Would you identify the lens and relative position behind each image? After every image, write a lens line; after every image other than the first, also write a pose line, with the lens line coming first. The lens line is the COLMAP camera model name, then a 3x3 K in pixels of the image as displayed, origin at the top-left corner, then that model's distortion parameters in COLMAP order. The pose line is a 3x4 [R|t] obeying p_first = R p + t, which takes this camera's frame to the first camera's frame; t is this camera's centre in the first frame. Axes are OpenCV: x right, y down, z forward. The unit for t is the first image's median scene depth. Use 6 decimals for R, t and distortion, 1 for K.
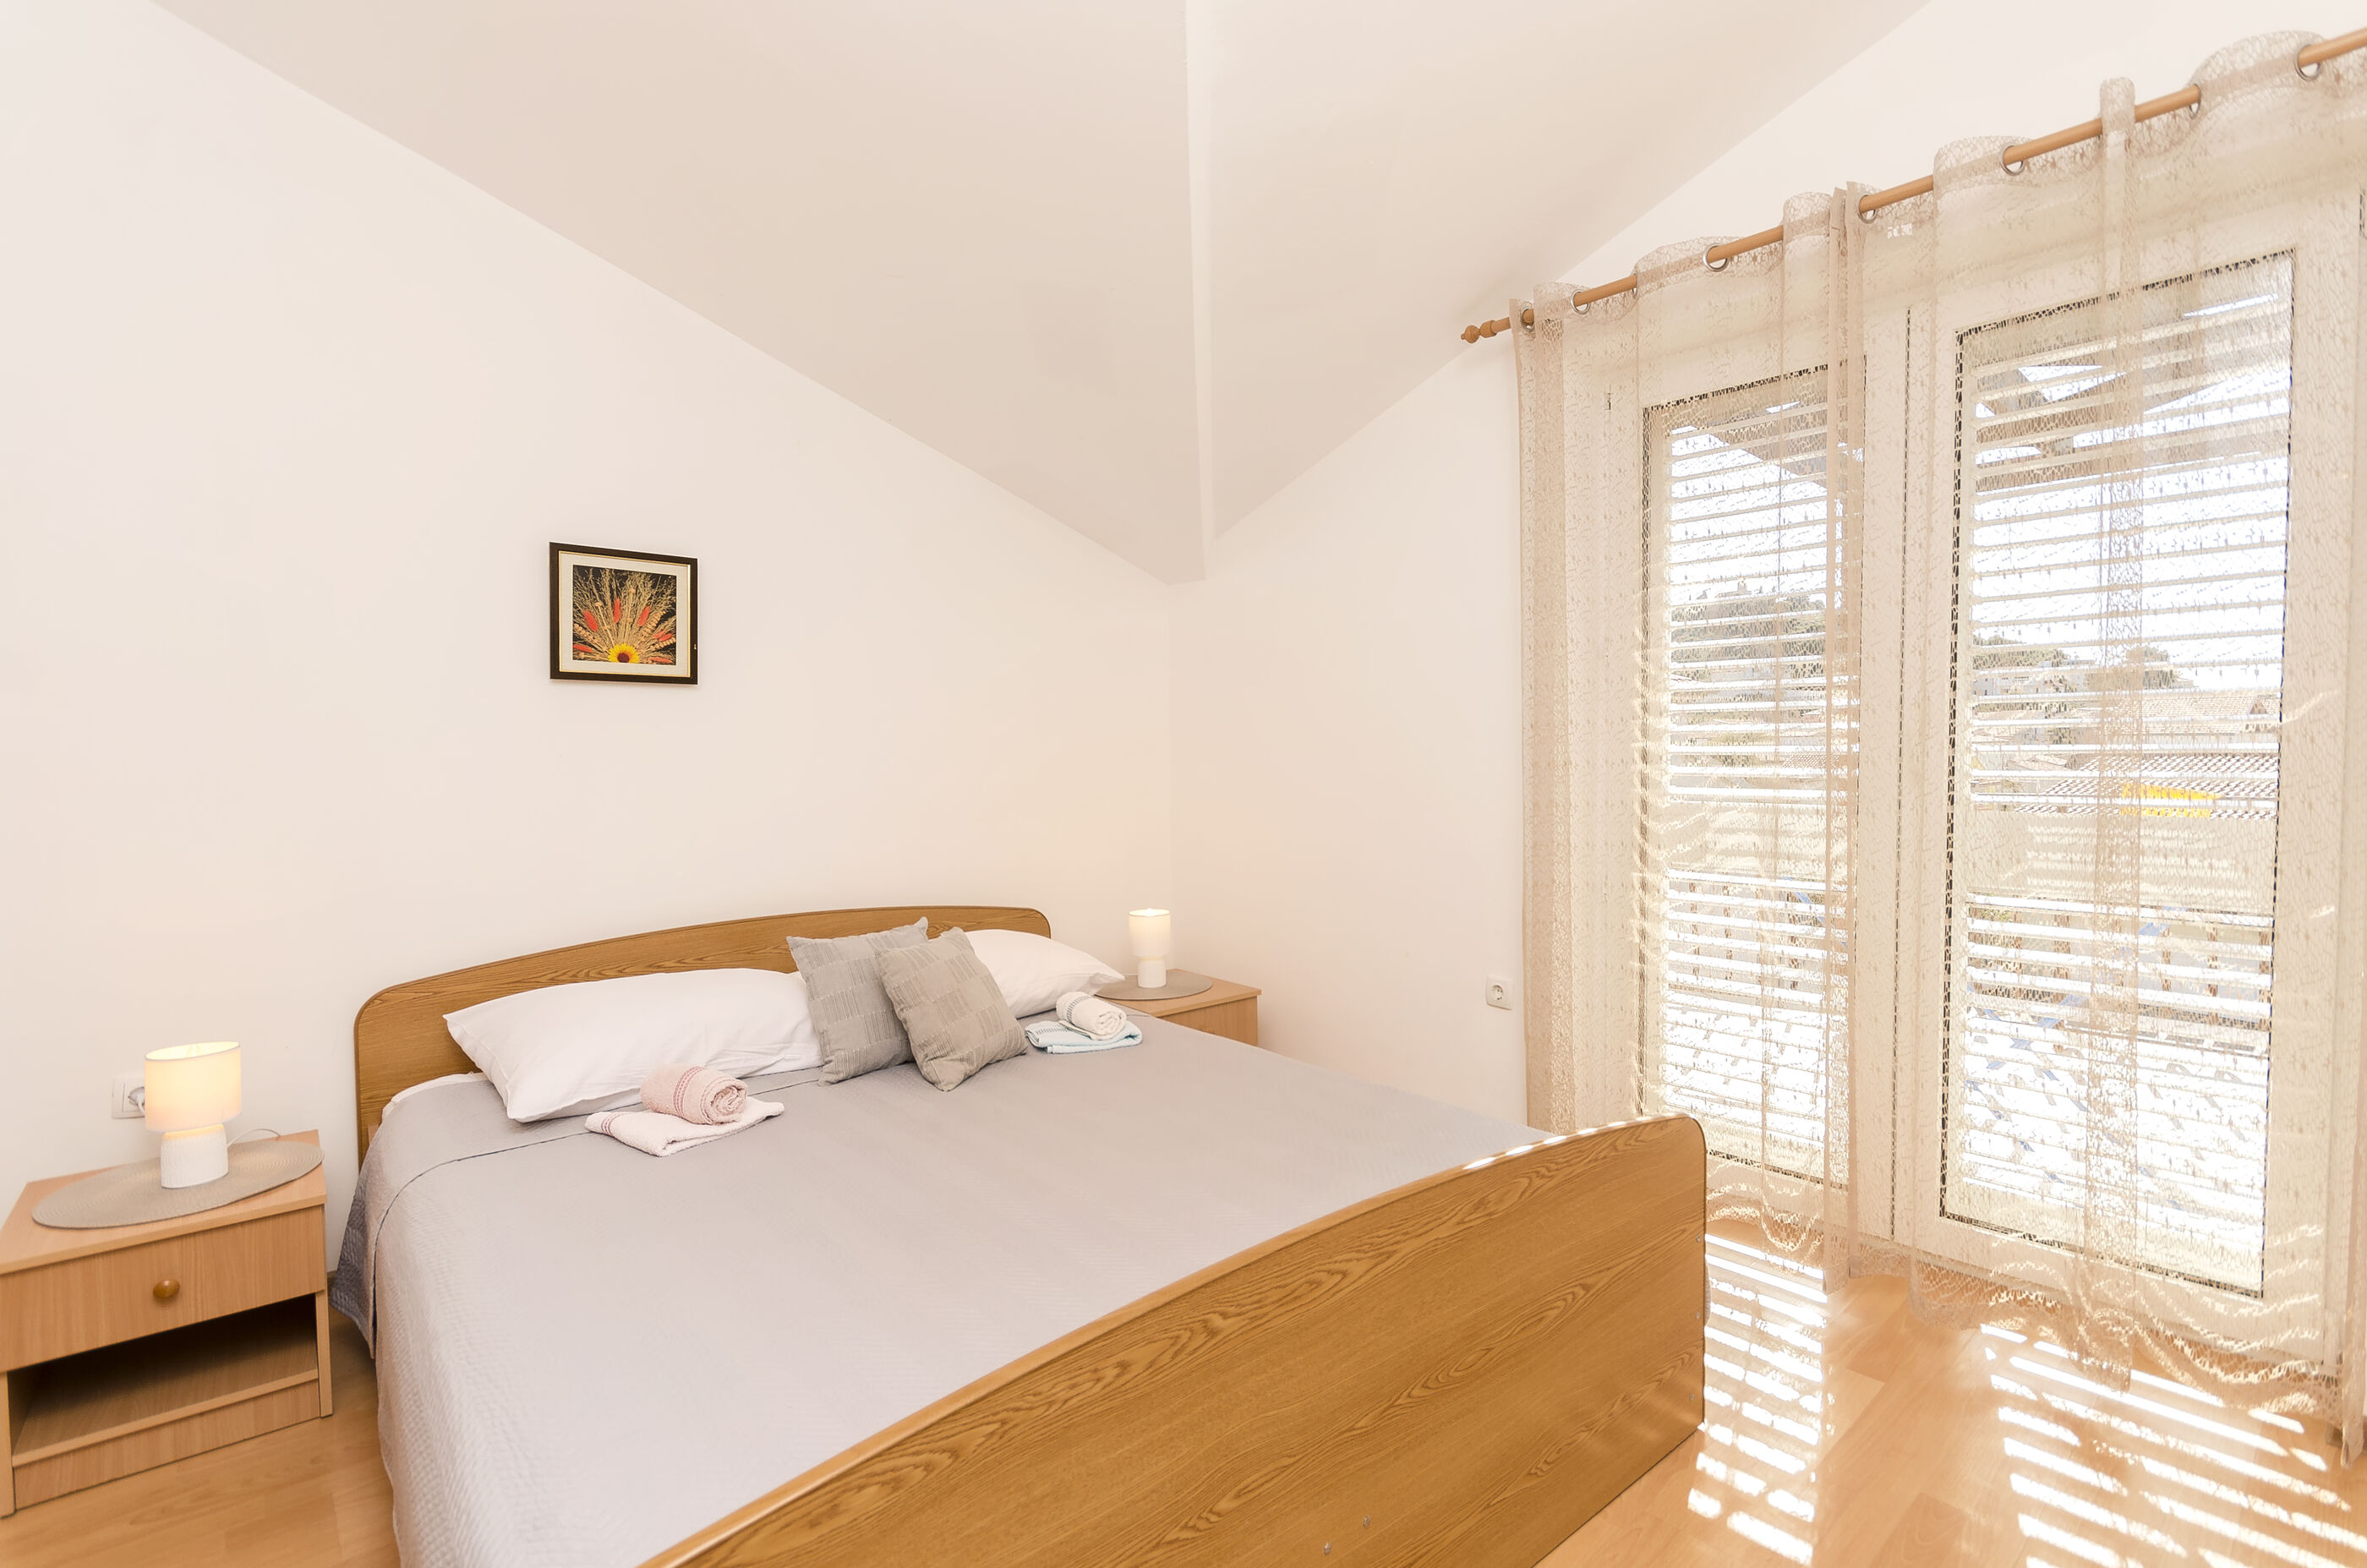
lens RADIAL K [[1141.7, 0, 1186.0], [0, 1141.7, 786.8], [0, 0, 1]] dist [0.000447, 0.000087]
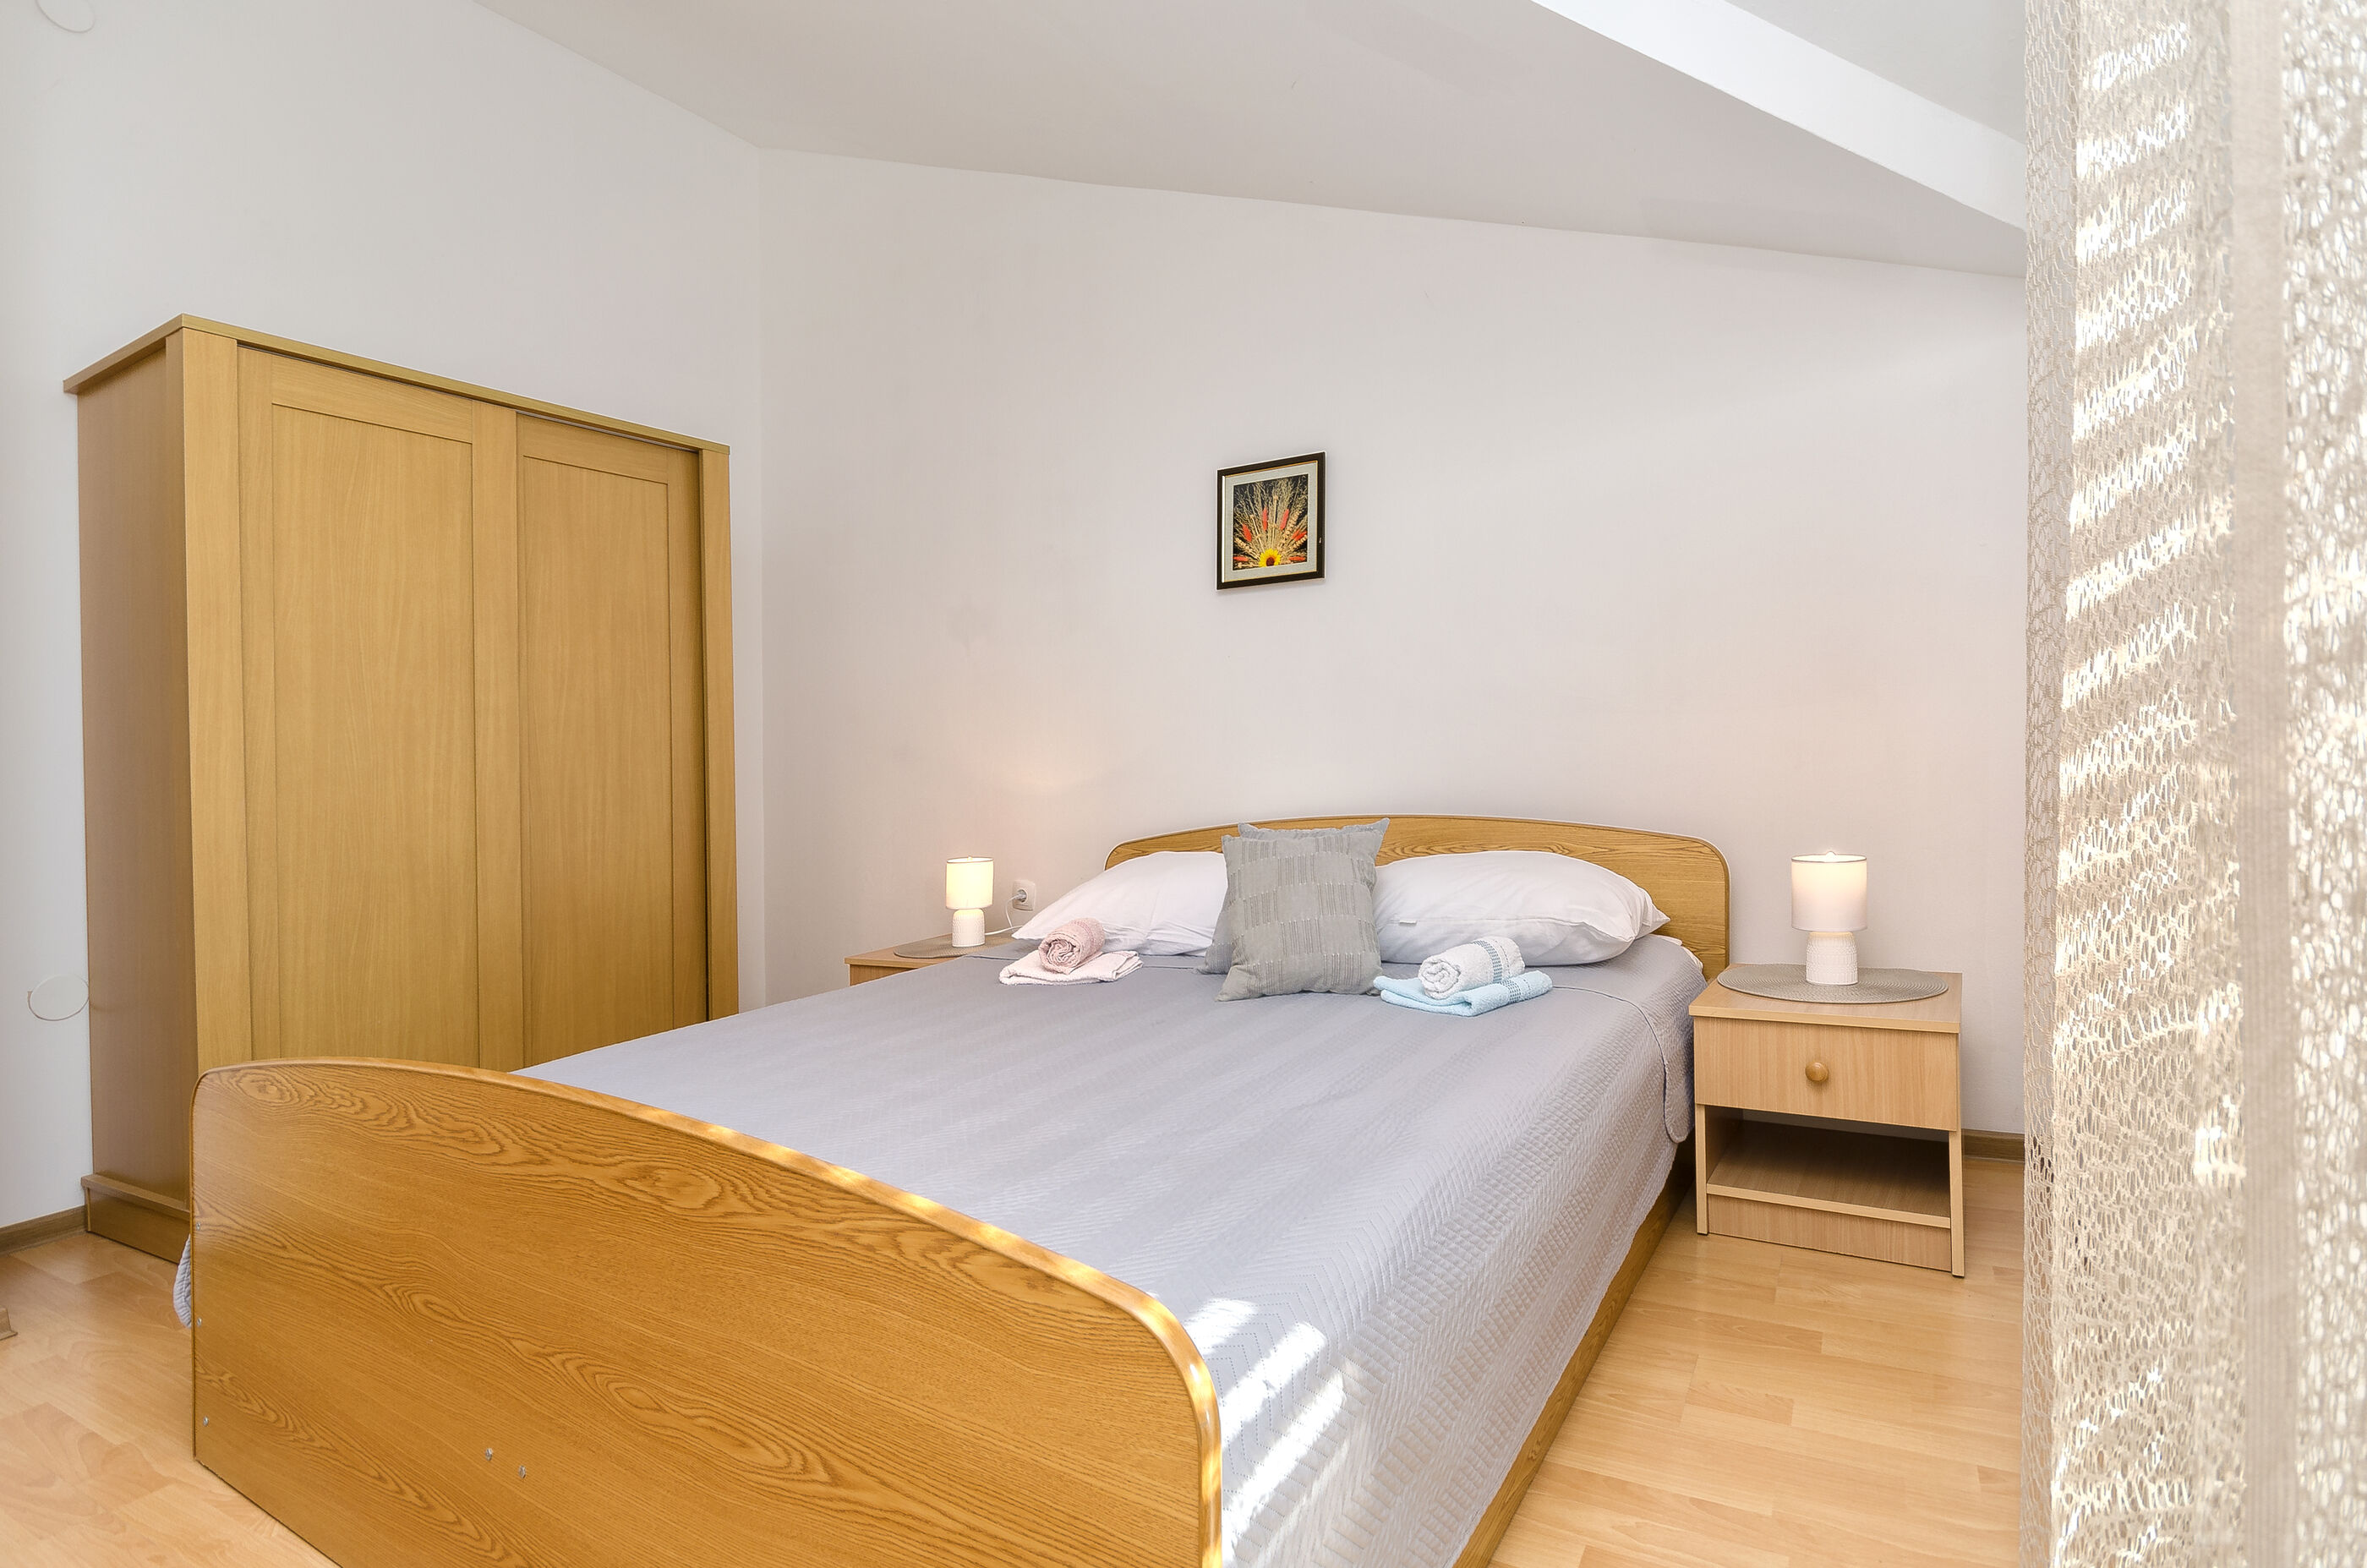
lens RADIAL K [[1167.2, 0, 1188.5], [0, 1167.2, 767.7], [0, 0, 1]] dist [0.007259, 0.000517]
pose [[0.313419, 0.015414, -0.949490, 0.547902], [-0.004190, 0.999881, 0.014849, 0.066842], [0.949606, -0.000676, 0.313447, 0.600266]]
